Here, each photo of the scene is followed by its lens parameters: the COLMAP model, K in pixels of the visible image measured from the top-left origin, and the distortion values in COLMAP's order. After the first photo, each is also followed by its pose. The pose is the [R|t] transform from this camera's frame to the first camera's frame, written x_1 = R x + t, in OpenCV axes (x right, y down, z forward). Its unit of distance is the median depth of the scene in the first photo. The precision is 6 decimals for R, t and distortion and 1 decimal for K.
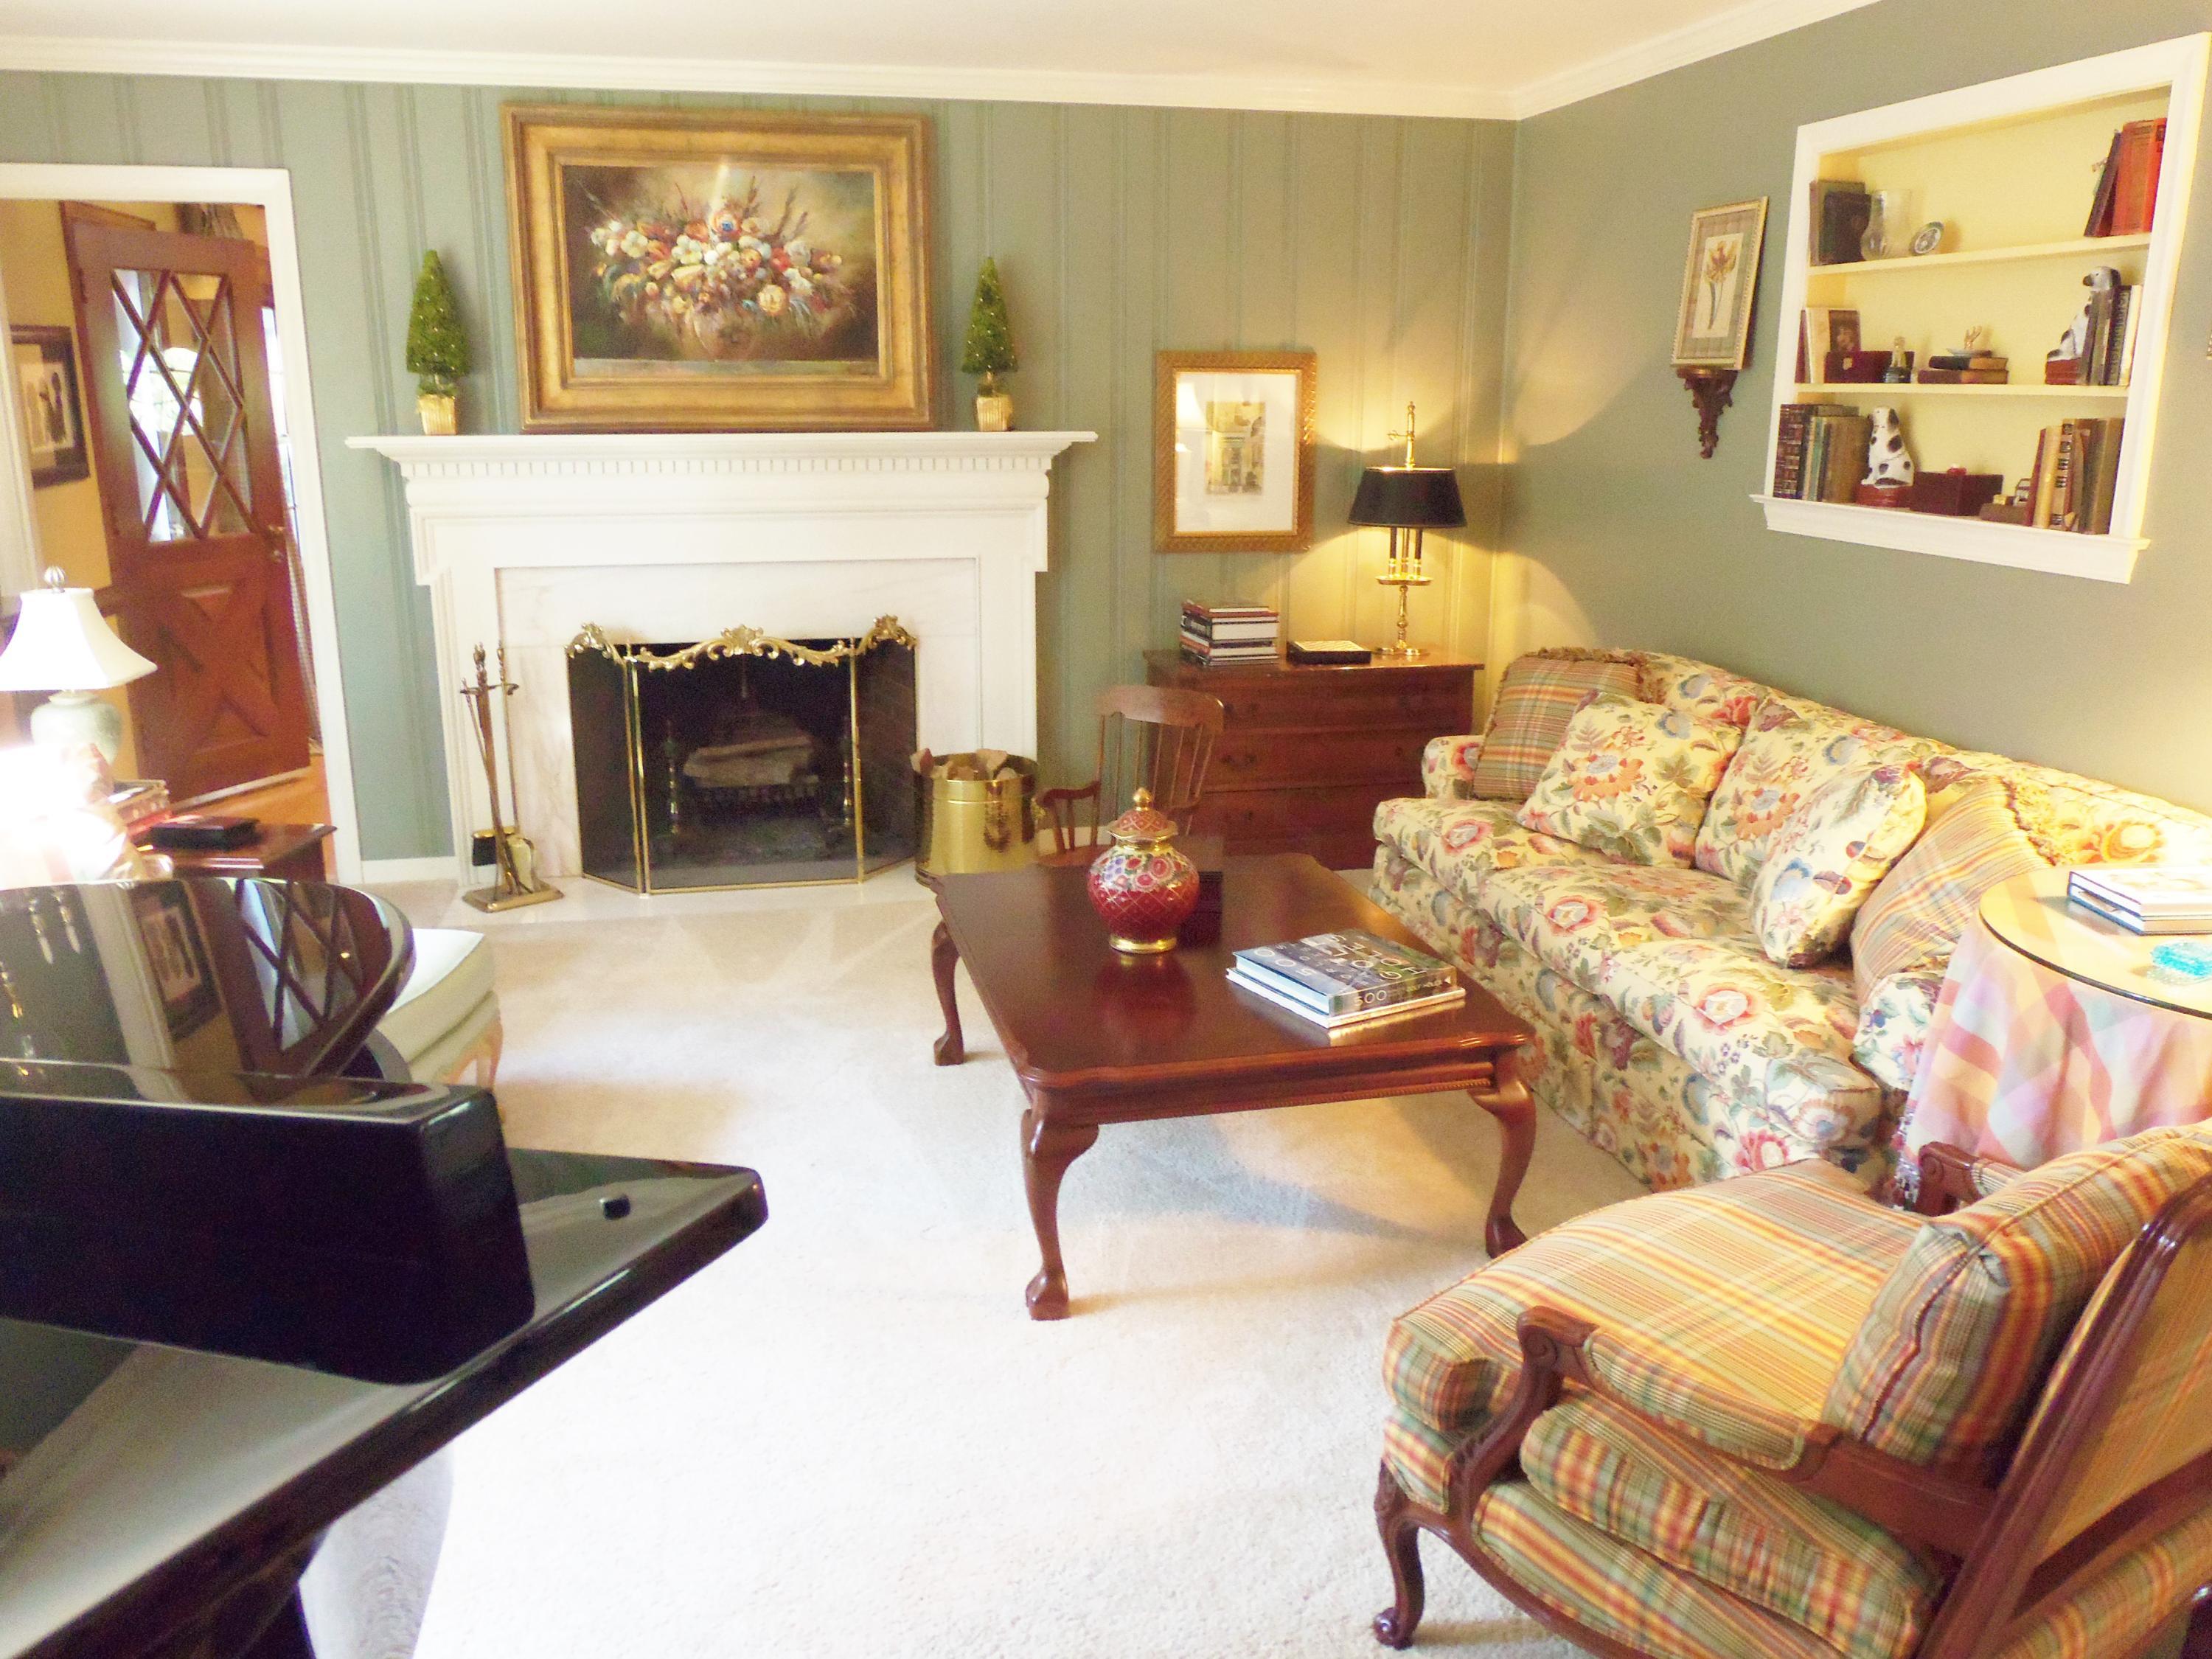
lens RADIAL K [[1758.9, 0, 1110.7], [0, 1758.9, 831.8], [0, 0, 1]] dist [-0.035601, 0.039390]
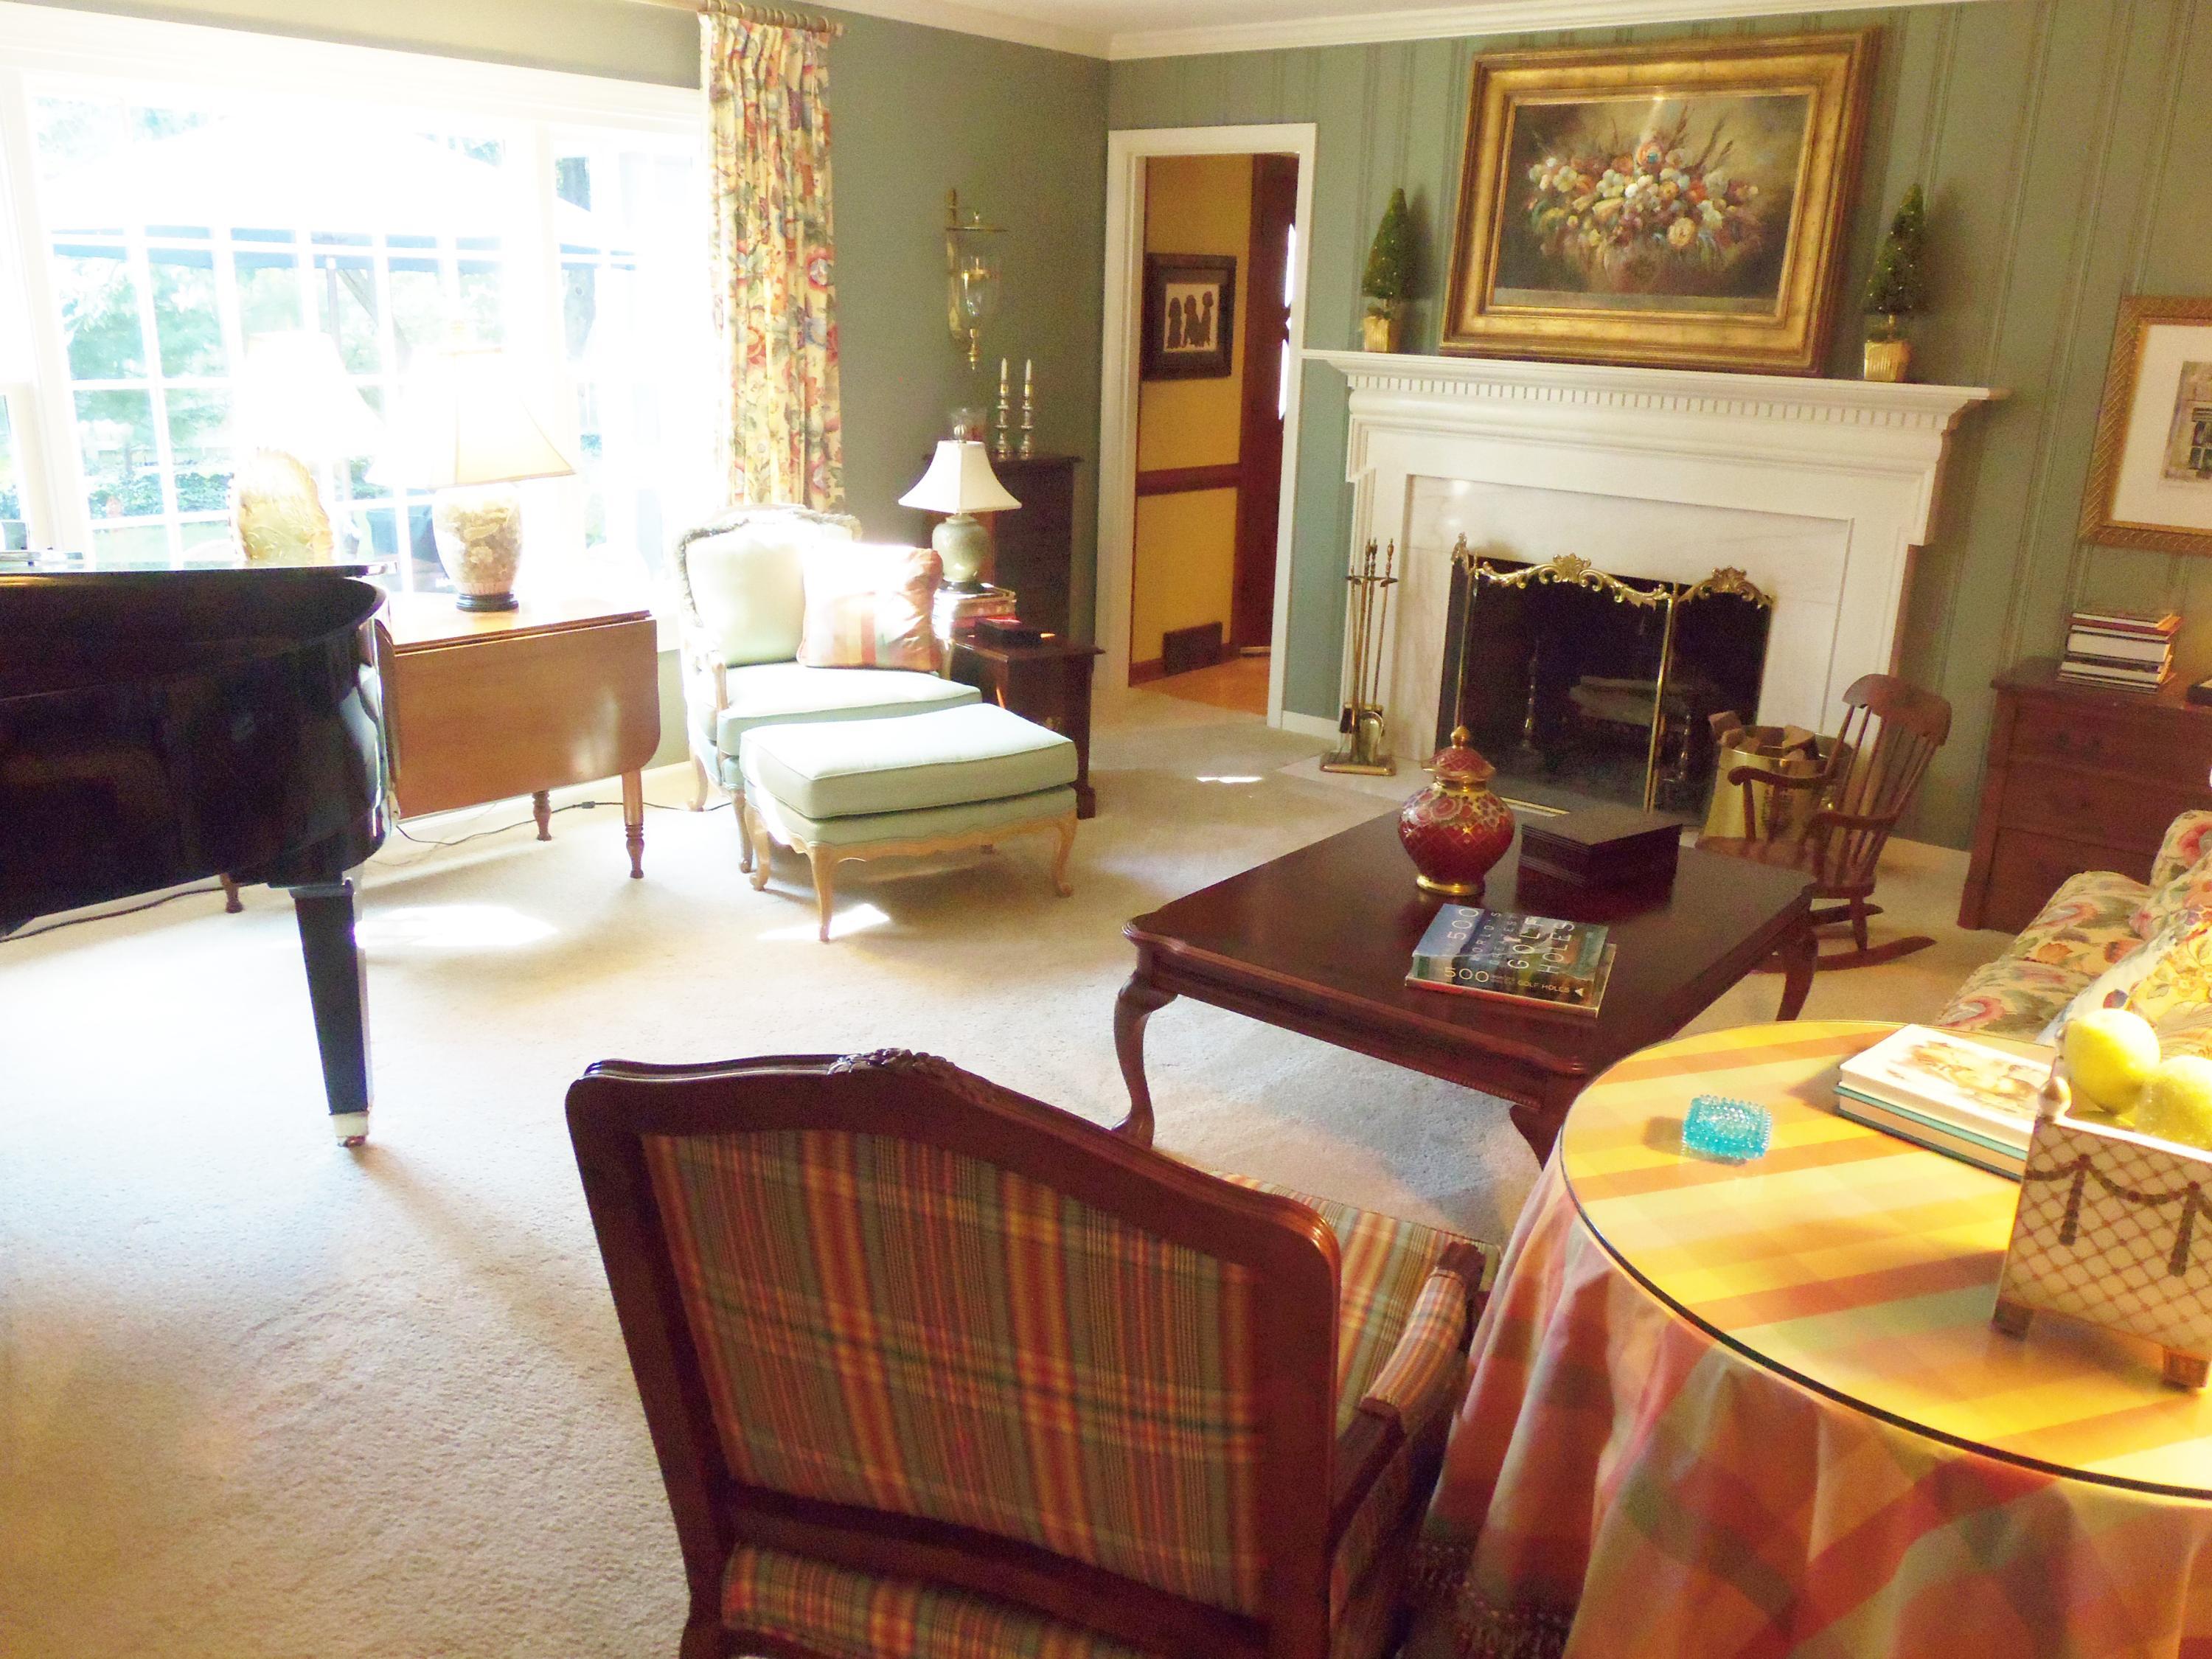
lens RADIAL K [[1758.9, 0, 1107.1], [0, 1758.9, 834.3], [0, 0, 1]] dist [-0.035601, 0.039390]
pose [[0.622735, 0.248280, -0.741996, 0.422354], [-0.225576, 0.965023, 0.133588, -0.035683], [0.749211, 0.084187, 0.656959, 0.140370]]
